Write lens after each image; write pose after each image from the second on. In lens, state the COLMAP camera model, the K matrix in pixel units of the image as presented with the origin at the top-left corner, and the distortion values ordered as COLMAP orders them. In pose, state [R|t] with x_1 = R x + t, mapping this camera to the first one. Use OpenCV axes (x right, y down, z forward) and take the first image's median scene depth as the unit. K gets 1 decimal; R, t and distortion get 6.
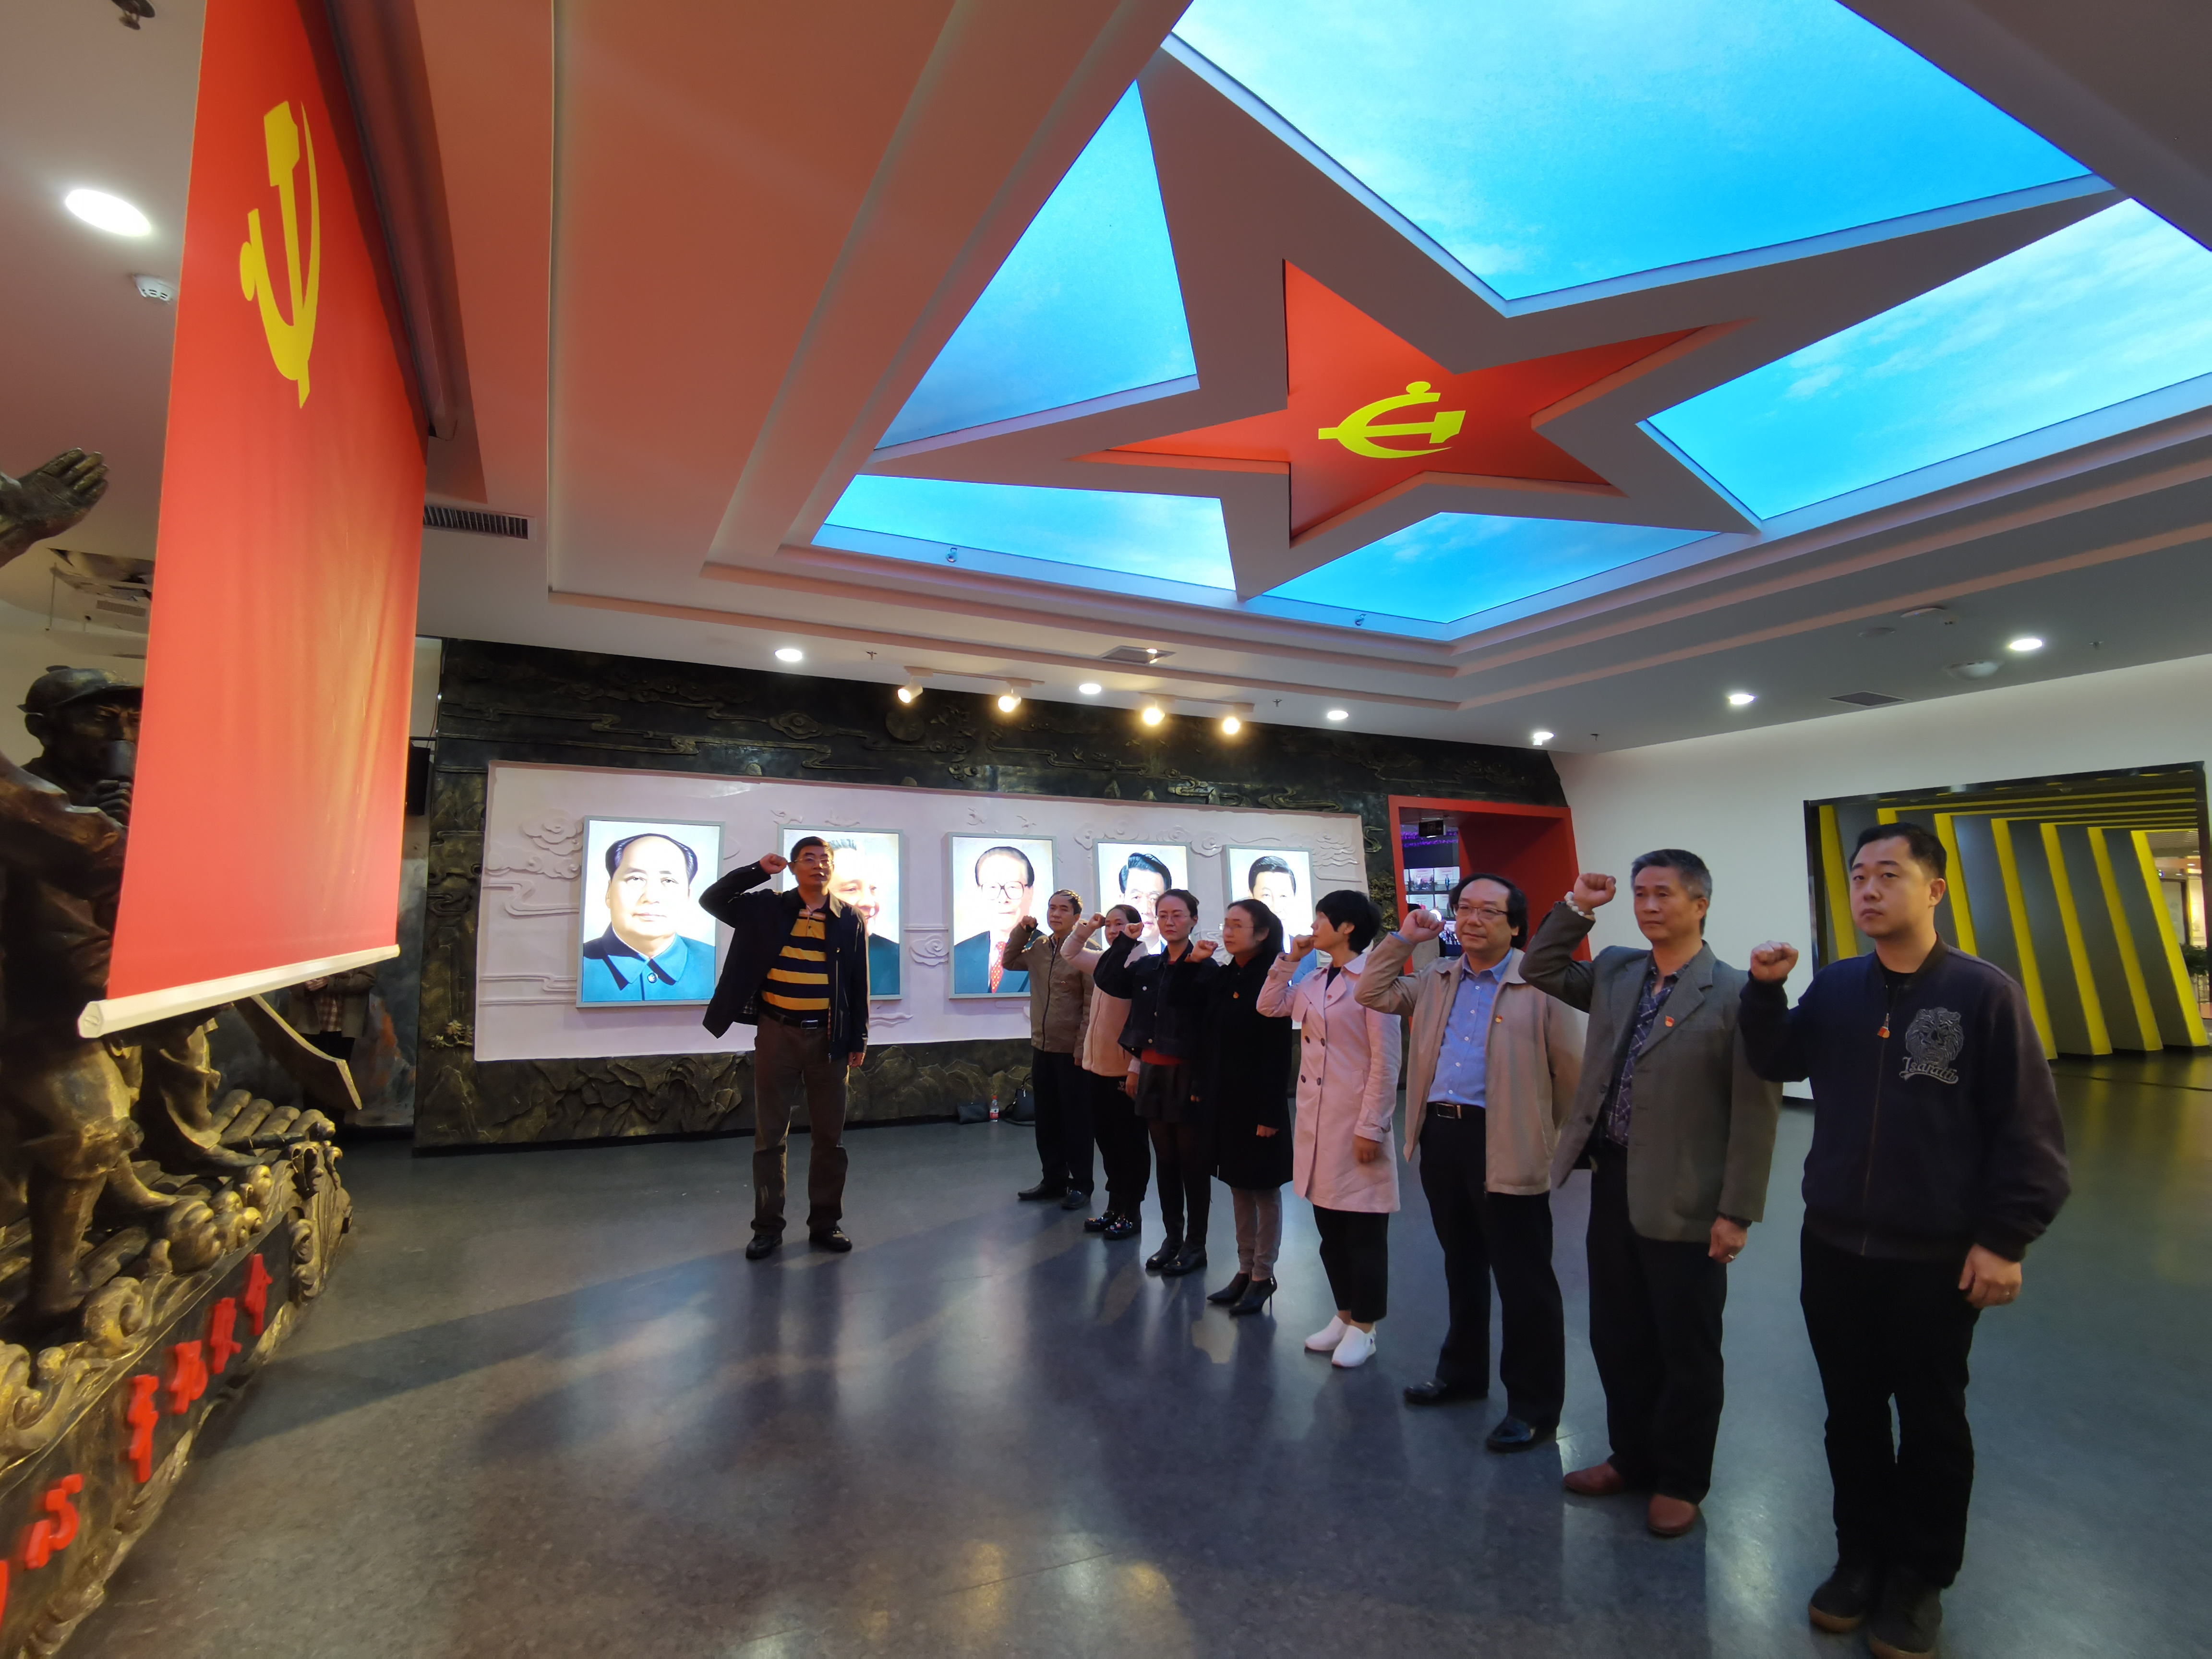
lens RADIAL K [[1096.9, 0, 1103.4], [0, 1096.9, 792.3], [0, 0, 1]] dist [0.002101, -0.058378]
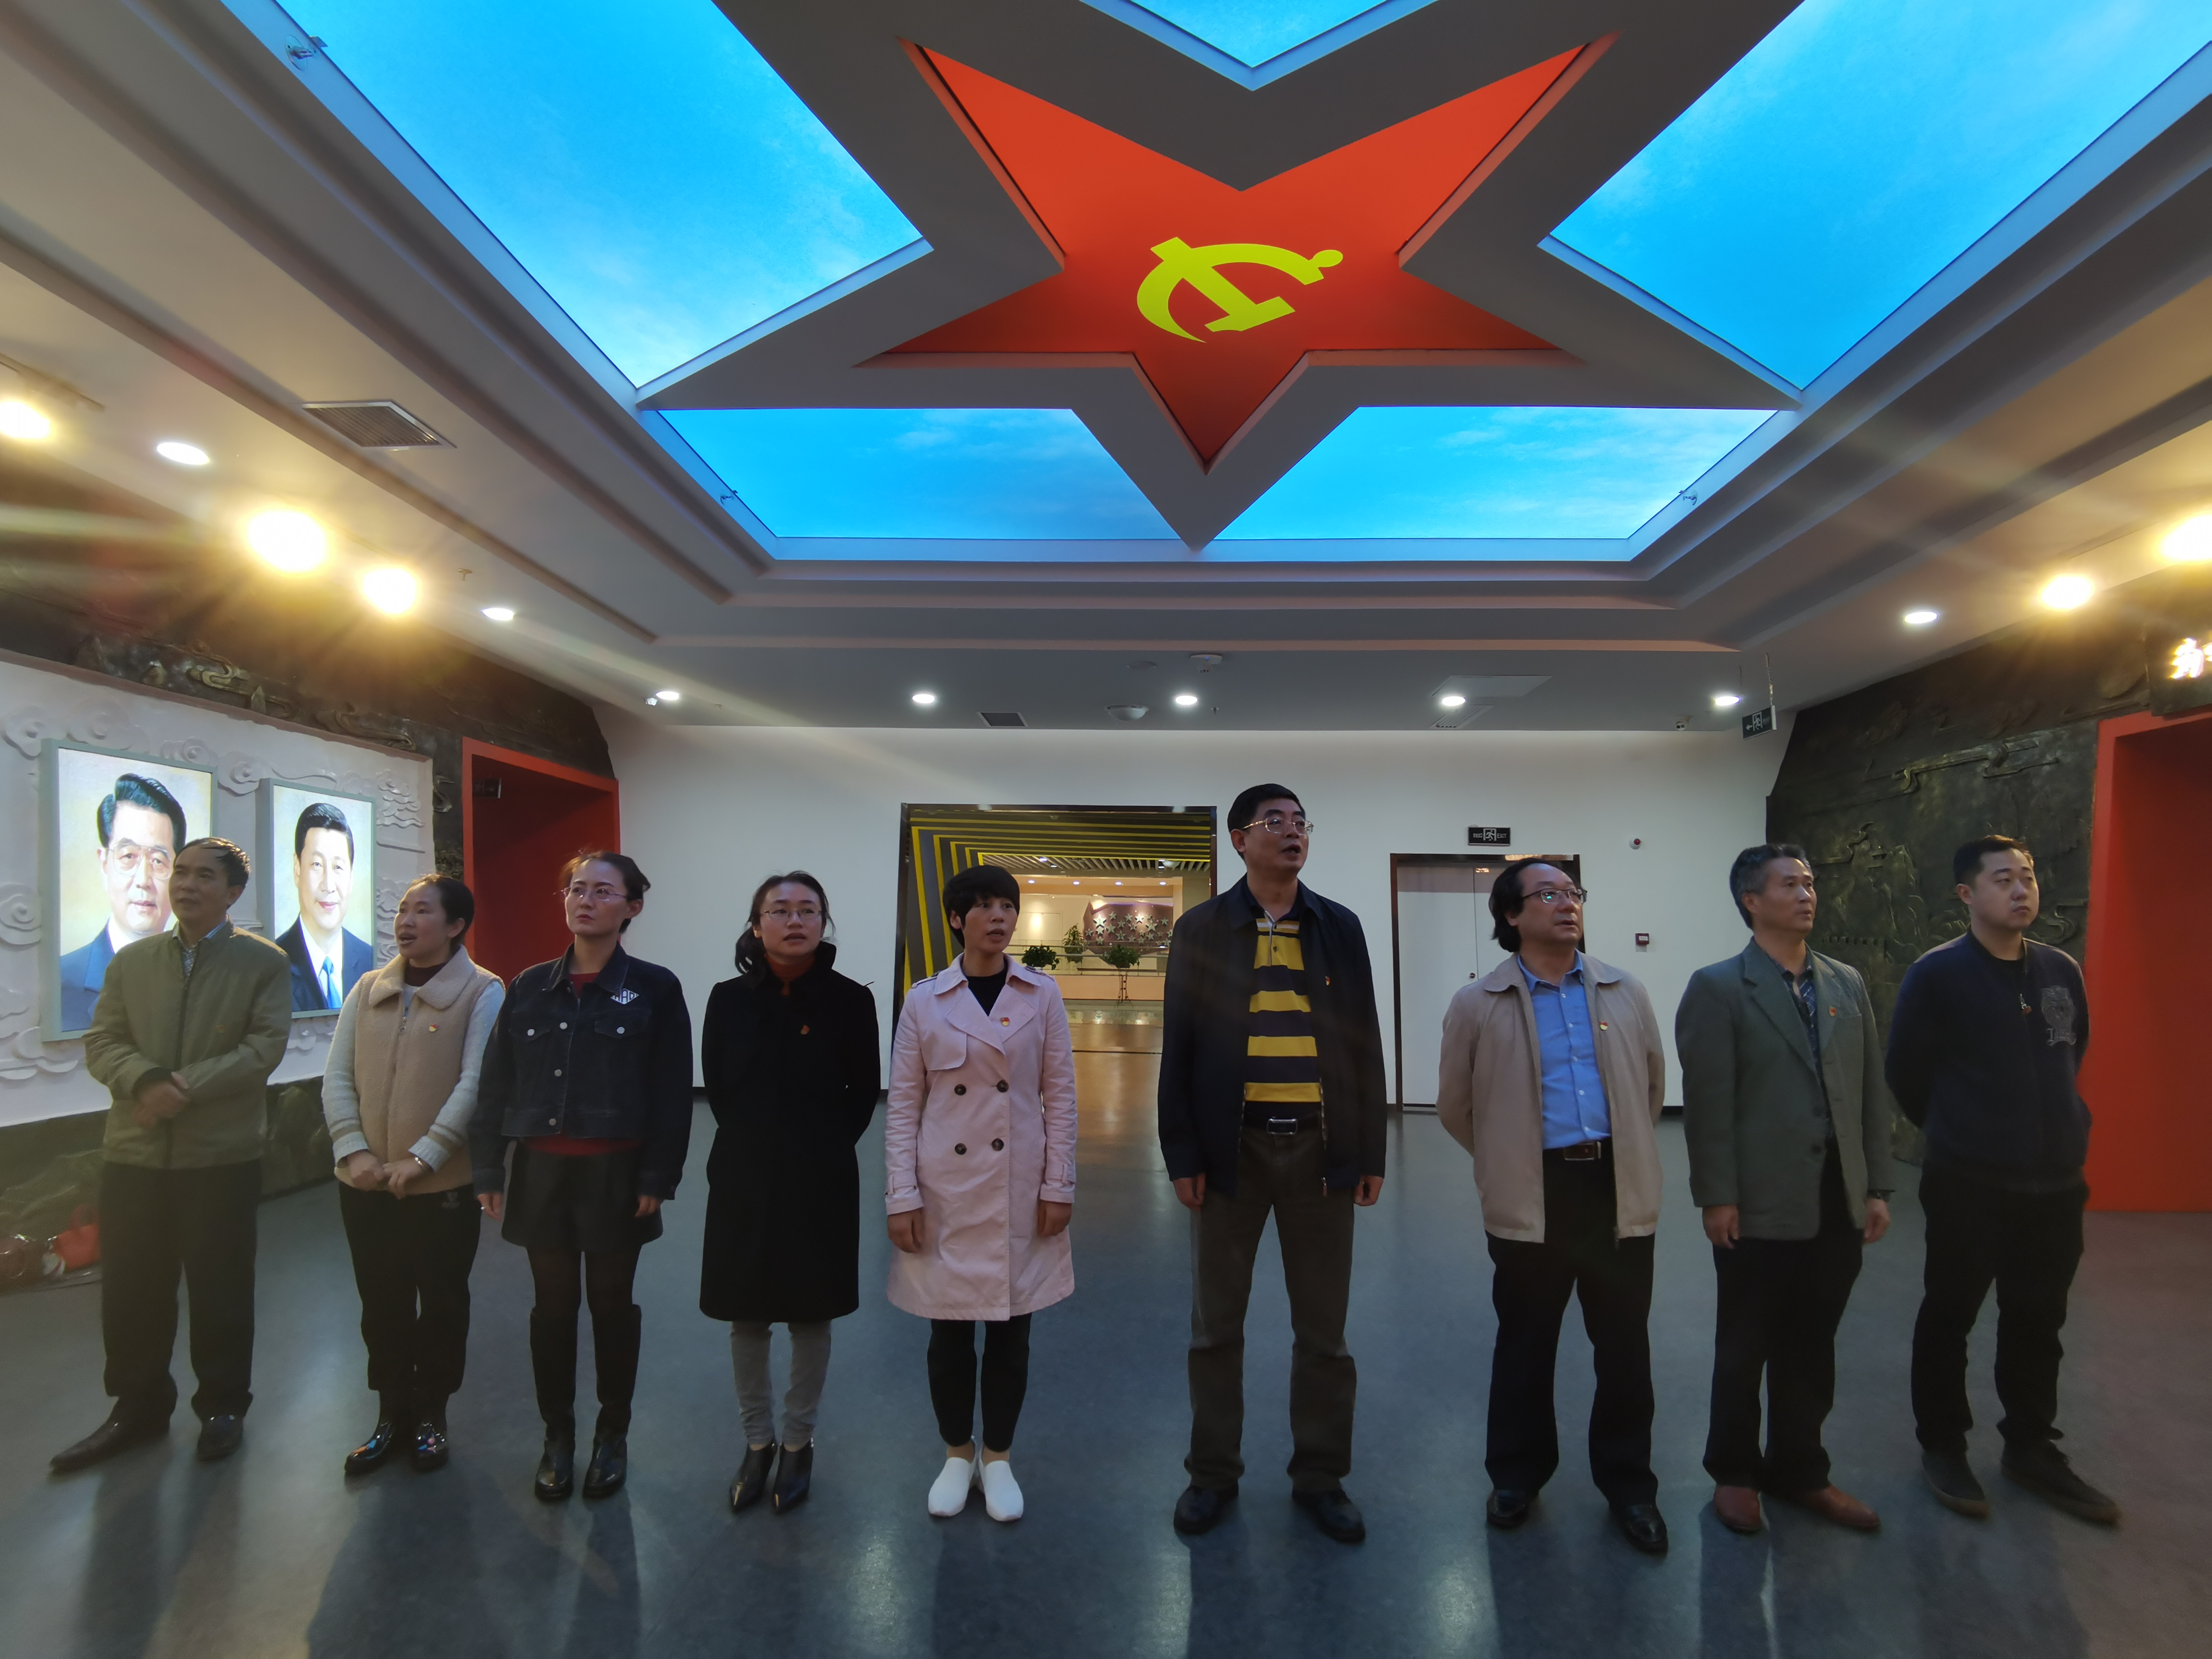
lens RADIAL K [[1096.9, 0, 1103.4], [0, 1096.9, 792.3], [0, 0, 1]] dist [0.002101, -0.058378]
pose [[0.473715, 0.106621, 0.874200, -0.200923], [-0.113911, 0.991724, -0.059228, 0.039751], [-0.873280, -0.071524, 0.481940, 0.318082]]
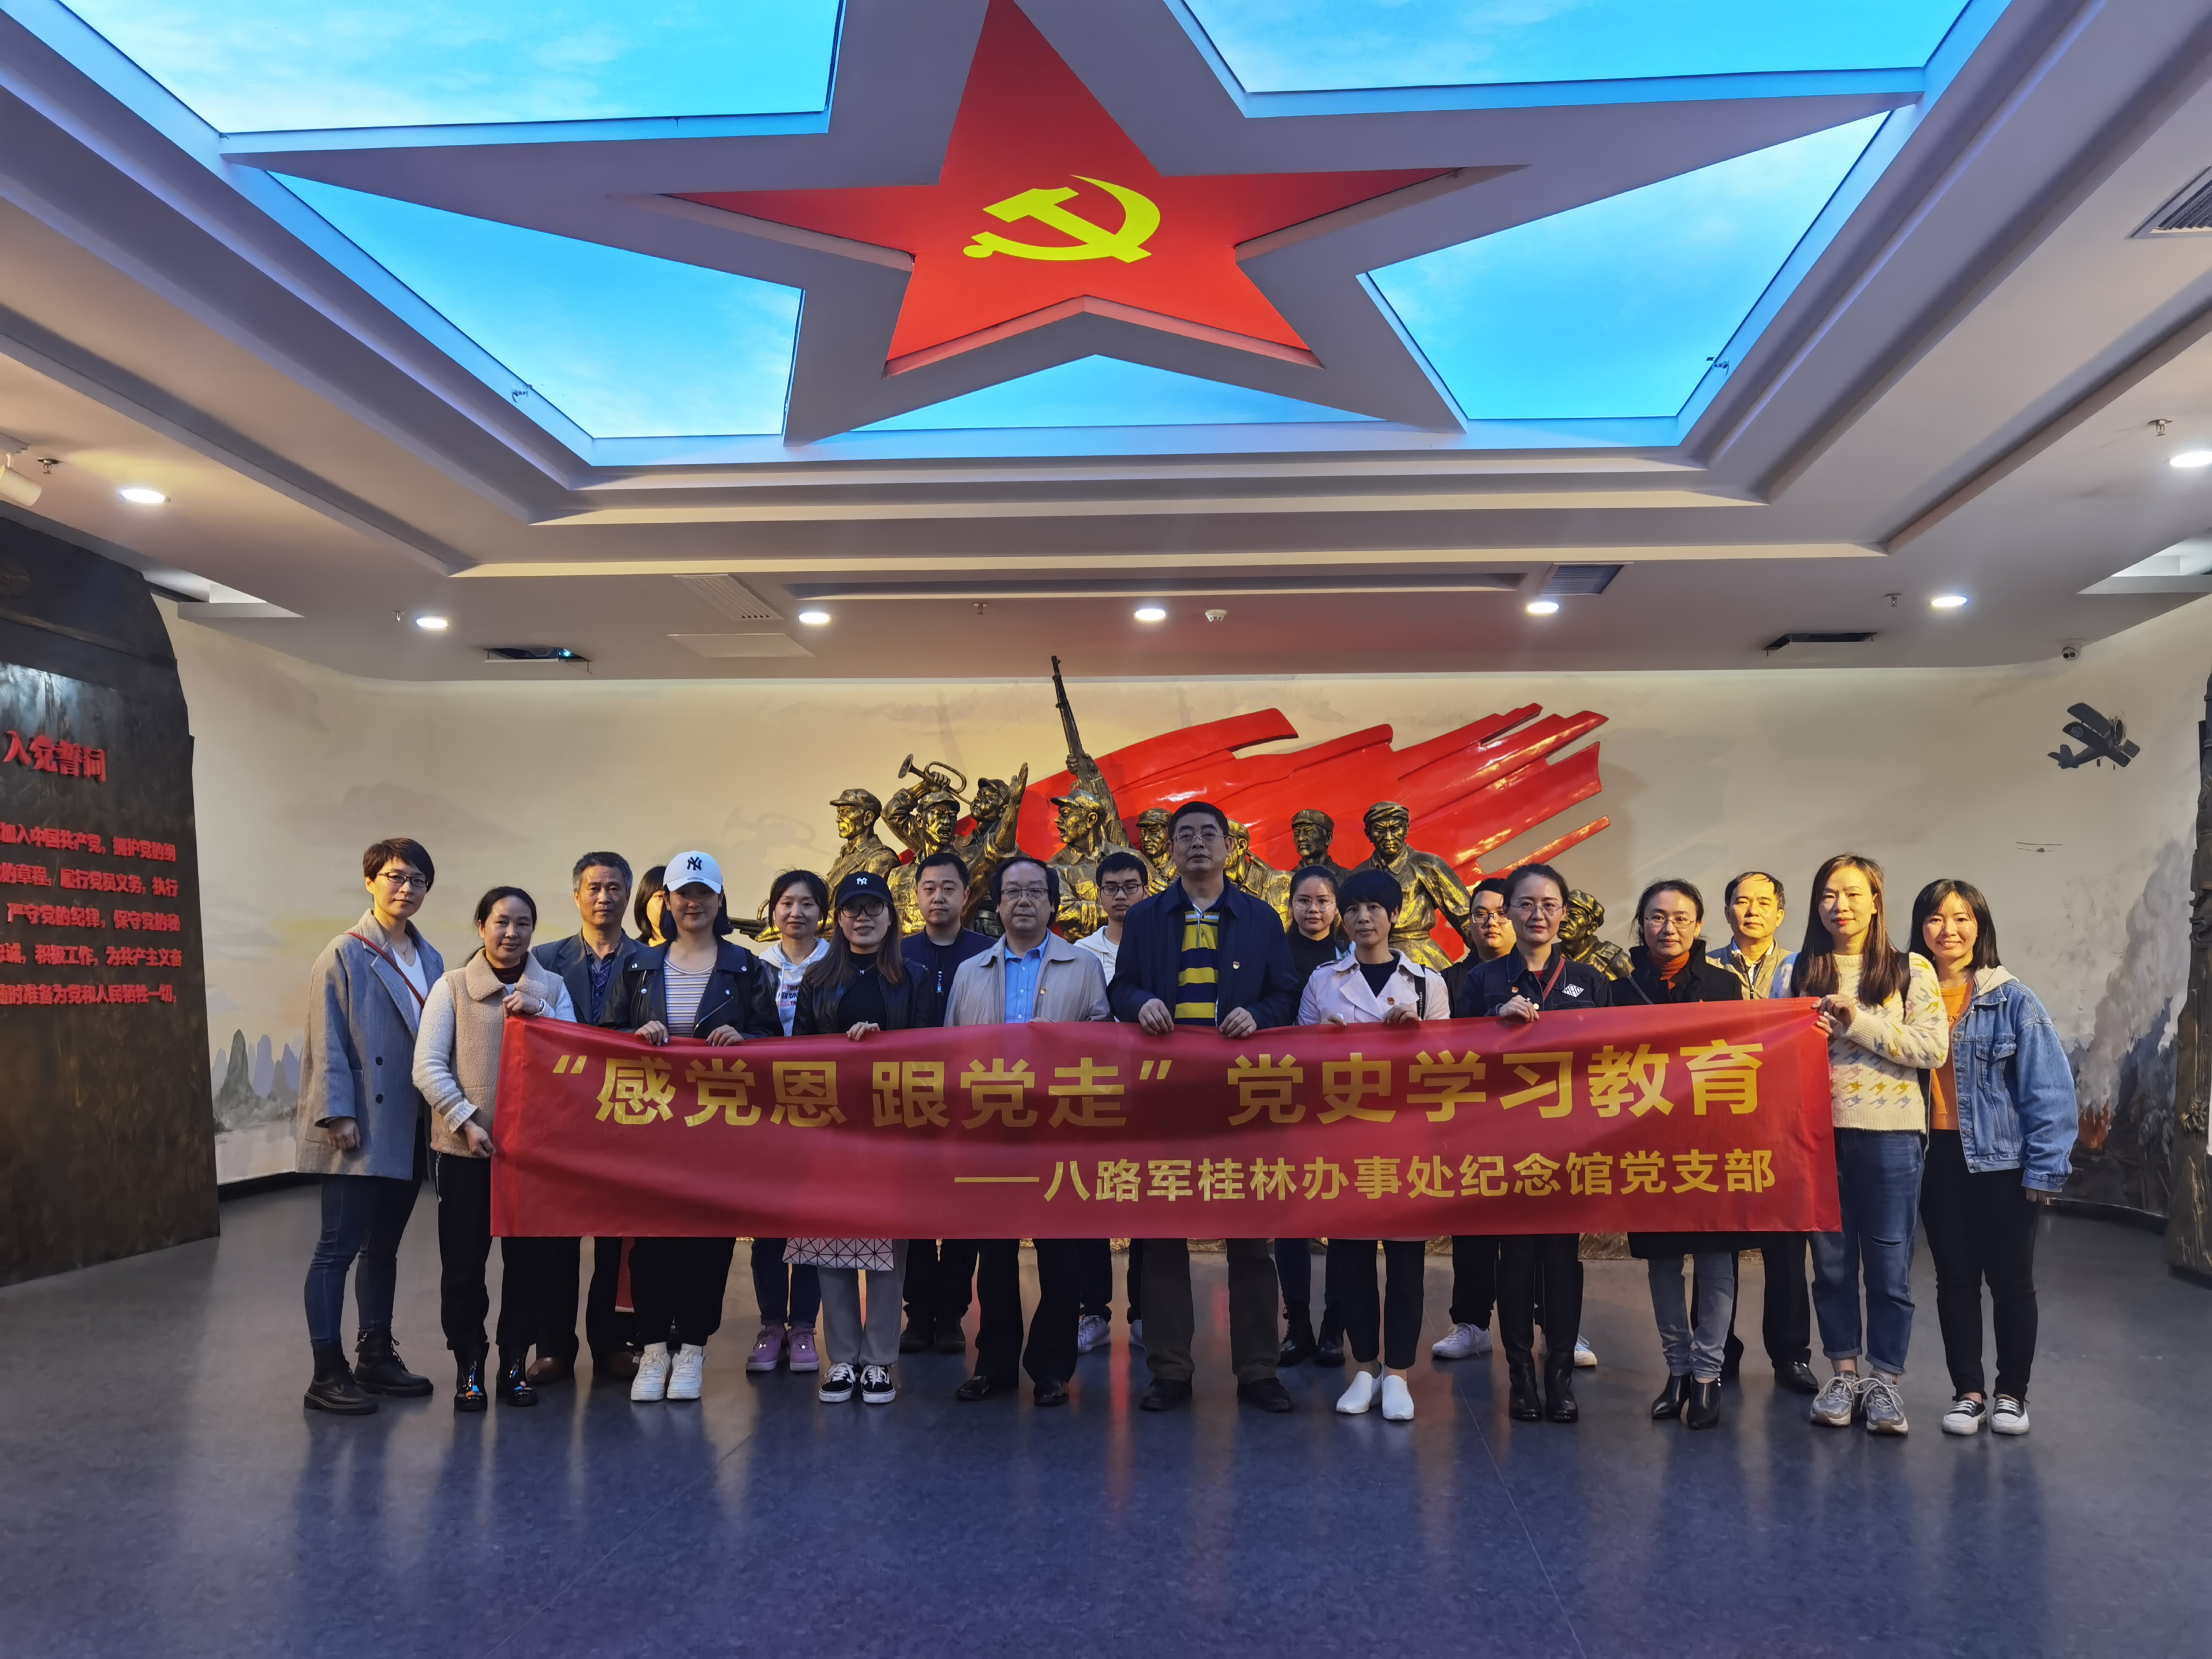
lens RADIAL K [[1749.0, 0, 1106.0], [0, 1749.0, 829.5], [0, 0, 1]] dist [-0.000718, 0.000423]
pose [[-0.511229, -0.094815, -0.854198, 0.584761], [0.085580, 0.983340, -0.160369, 0.124595], [0.855173, -0.155087, -0.494598, 0.733769]]
